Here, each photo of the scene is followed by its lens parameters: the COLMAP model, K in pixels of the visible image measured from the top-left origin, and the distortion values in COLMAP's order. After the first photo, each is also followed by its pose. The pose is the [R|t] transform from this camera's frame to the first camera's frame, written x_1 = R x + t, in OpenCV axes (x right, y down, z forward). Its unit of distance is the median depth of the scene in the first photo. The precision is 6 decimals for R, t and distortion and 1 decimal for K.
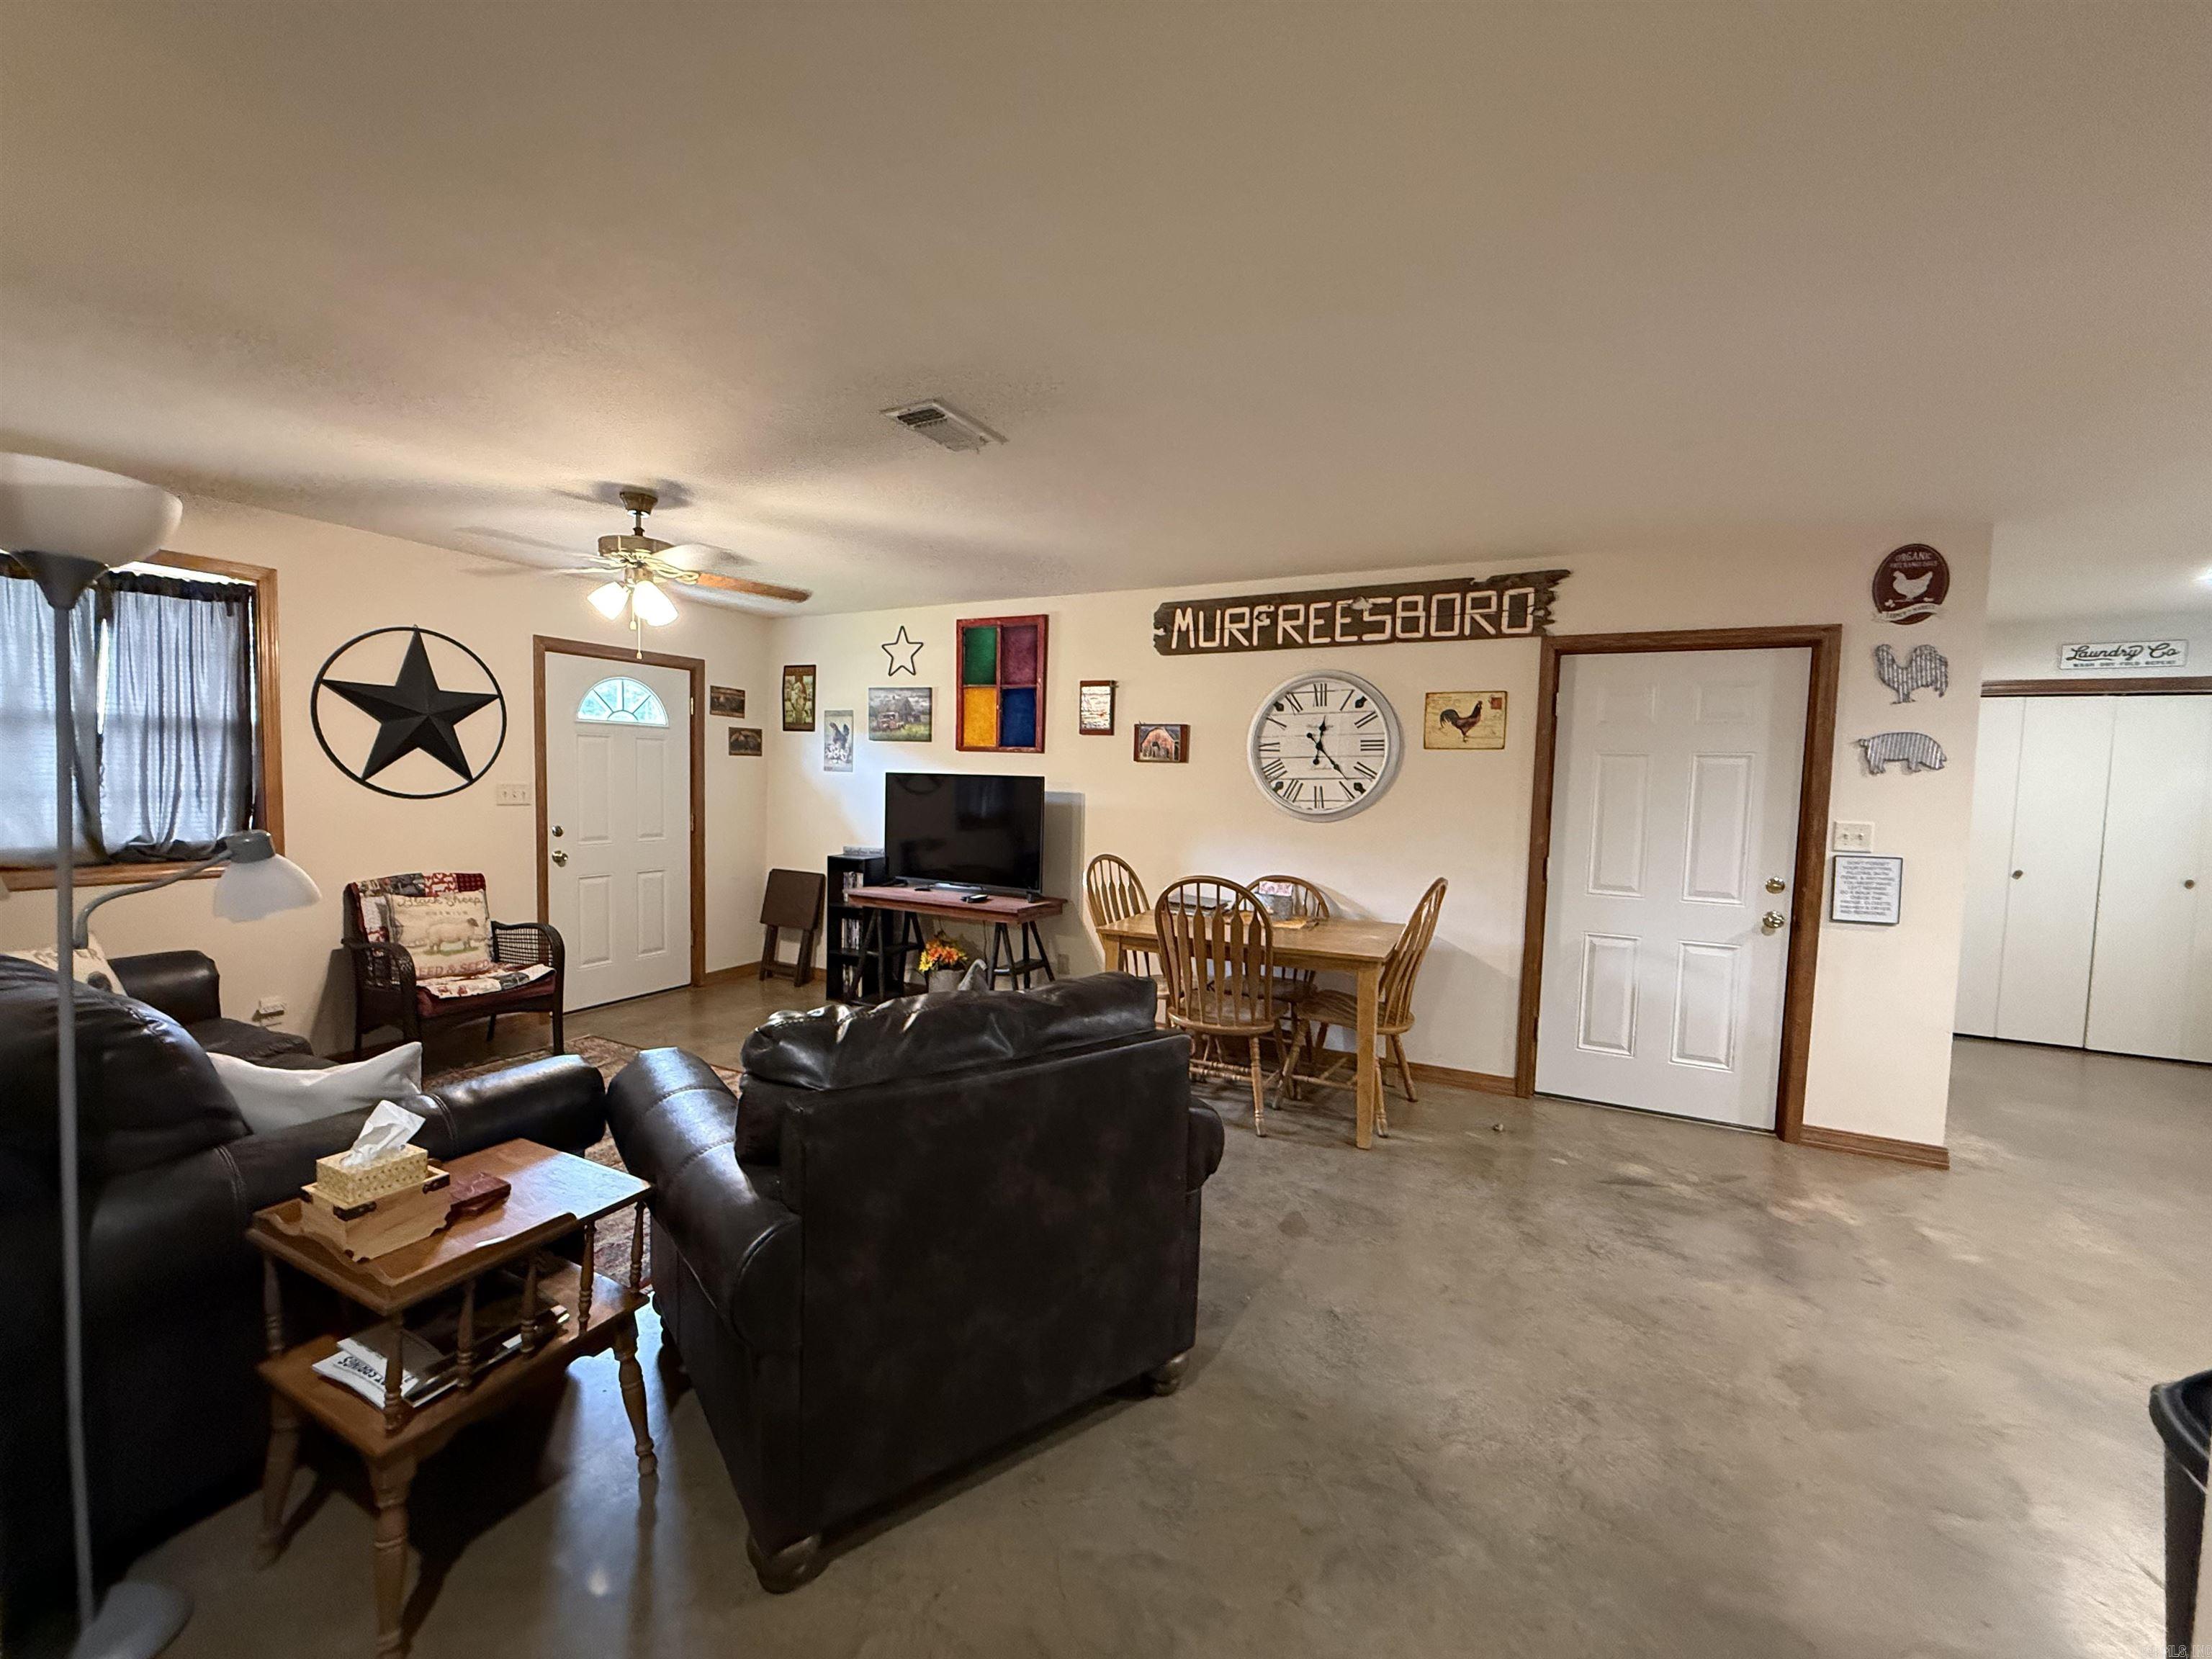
lens RADIAL K [[880.8, 0, 1099.4], [0, 880.8, 827.3], [0, 0, 1]] dist [0.001058, -0.000504]
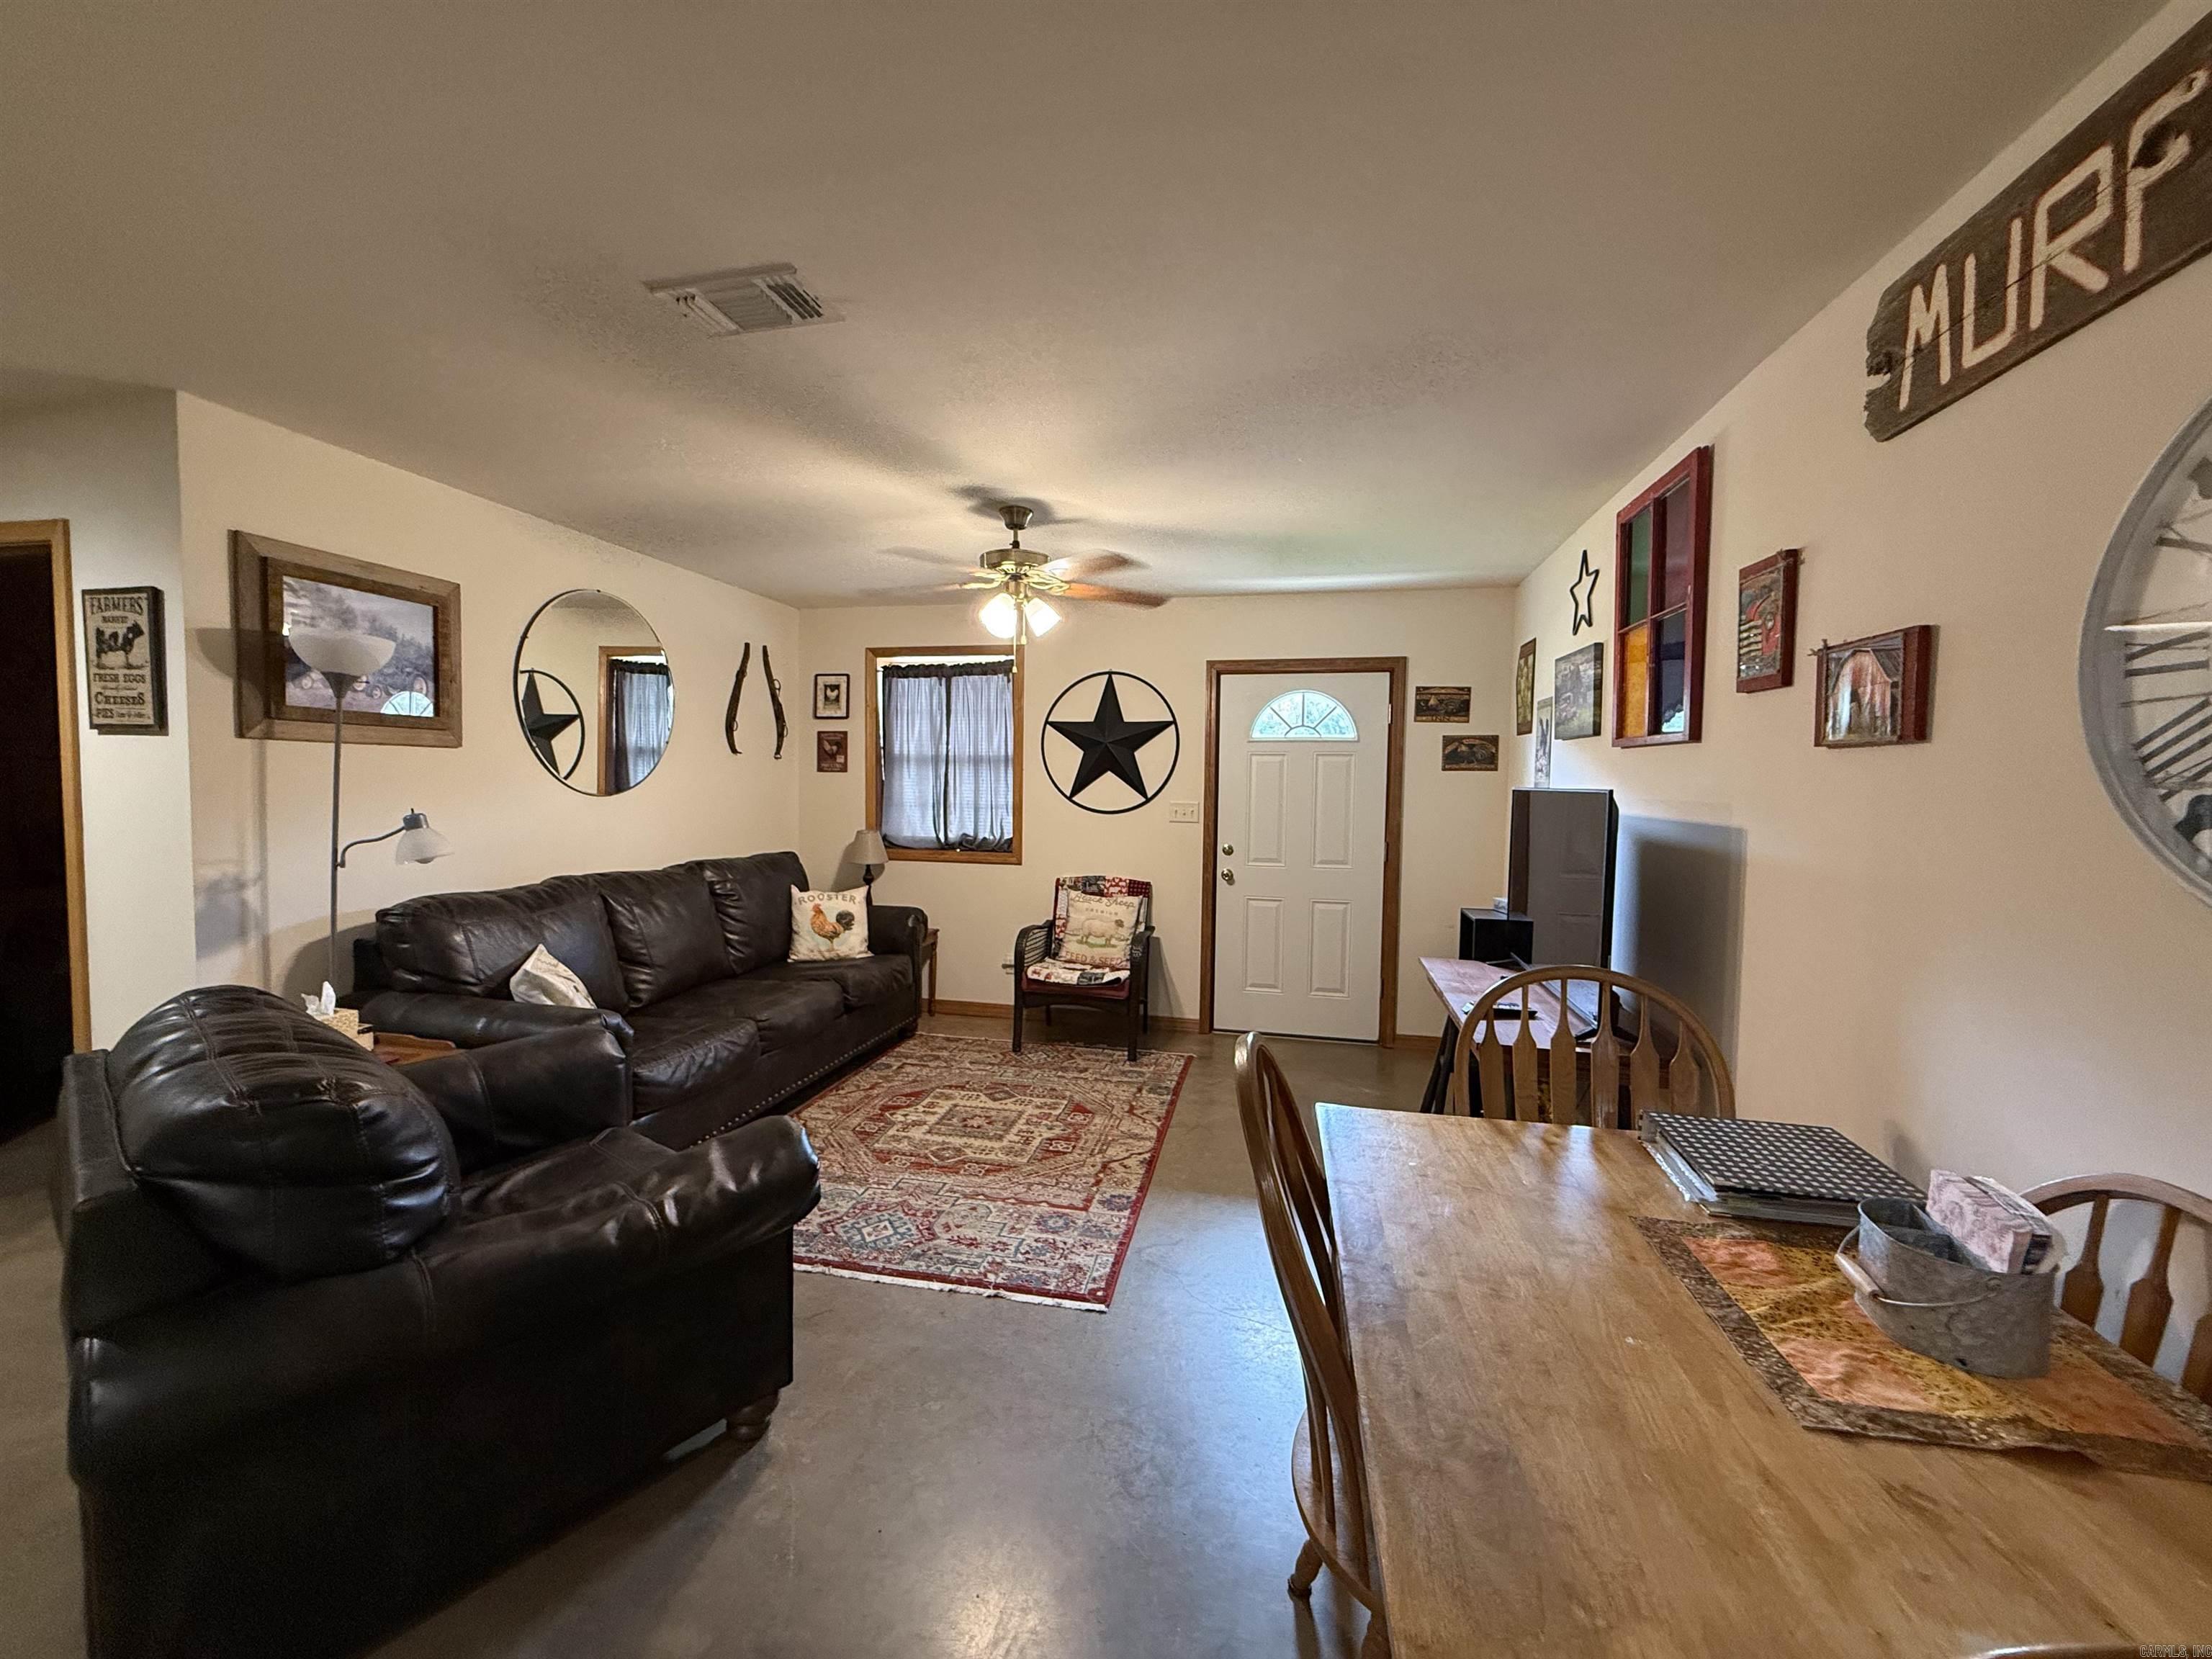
lens RADIAL K [[880.8, 0, 1099.4], [0, 880.8, 827.3], [0, 0, 1]] dist [0.001058, -0.000504]
pose [[0.241559, 0.028497, -0.969968, 0.353214], [-0.064127, 0.997852, 0.013346, -0.027031], [0.968265, 0.058978, 0.242867, 0.641817]]
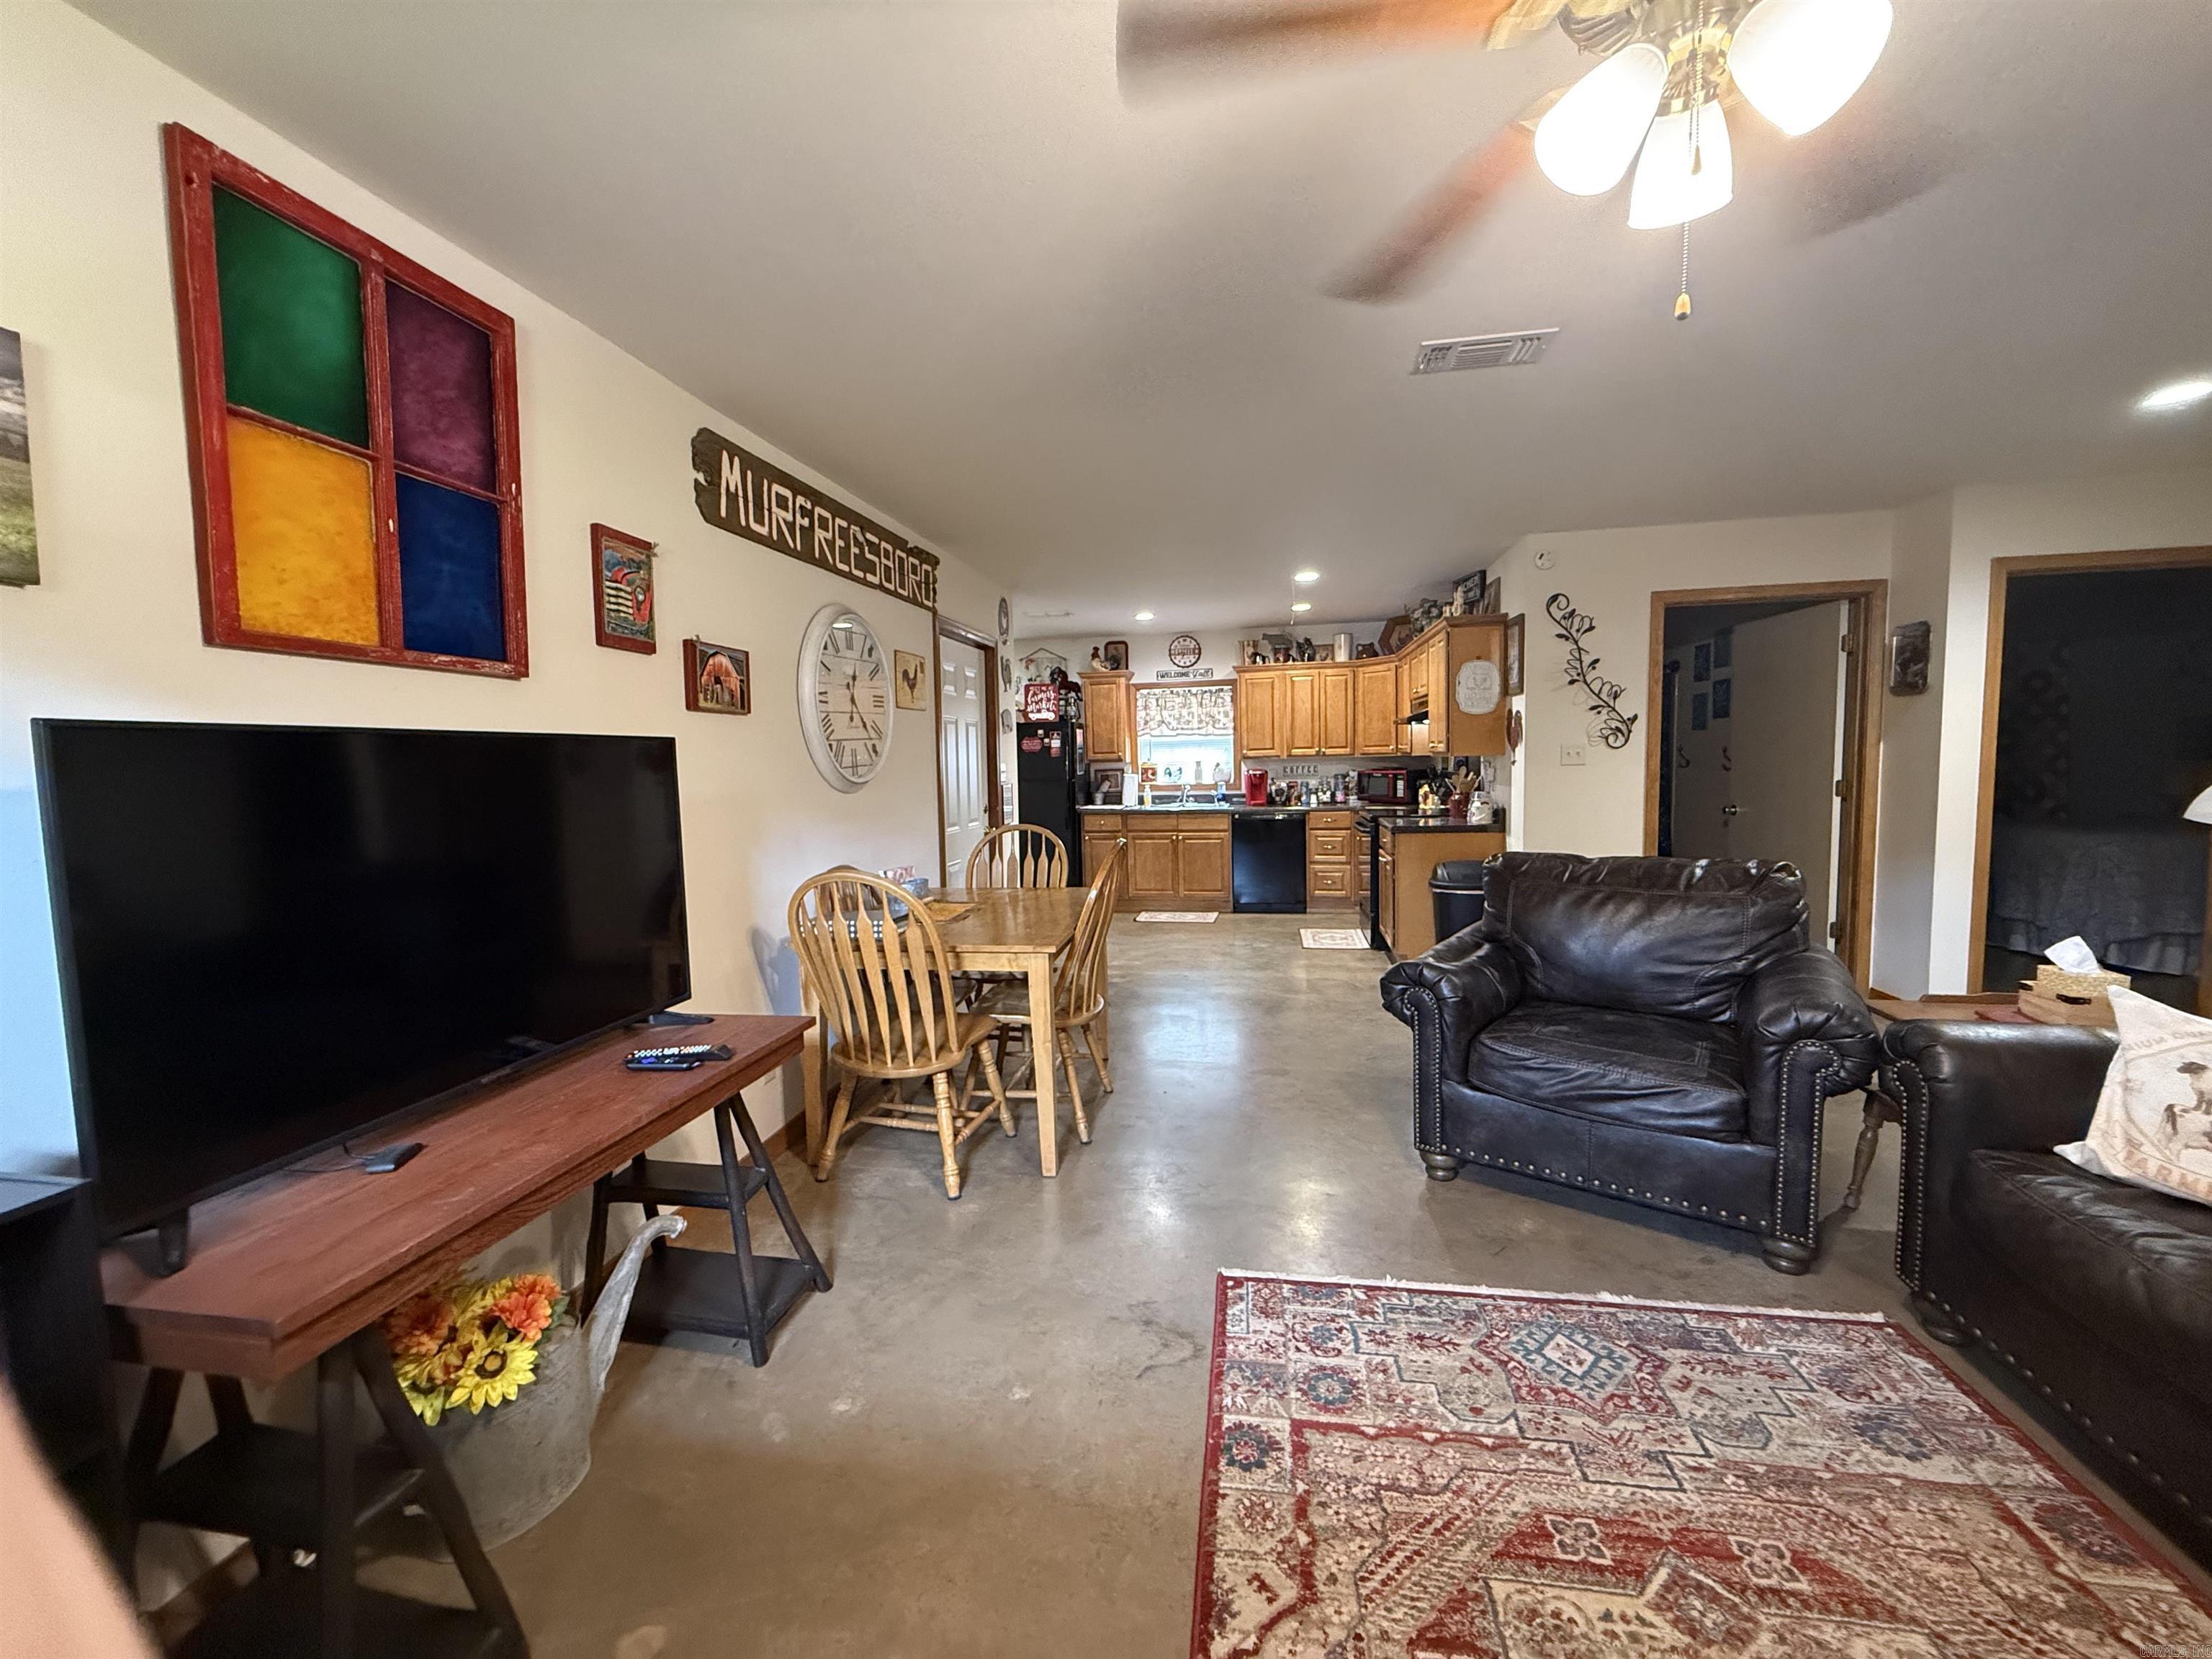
lens RADIAL K [[880.8, 0, 1099.4], [0, 880.8, 827.3], [0, 0, 1]] dist [0.001058, -0.000504]
pose [[-0.269737, -0.094199, 0.958315, -0.573936], [0.071271, 0.990521, 0.117425, -0.052008], [-0.960293, 0.099974, -0.260467, 0.957735]]
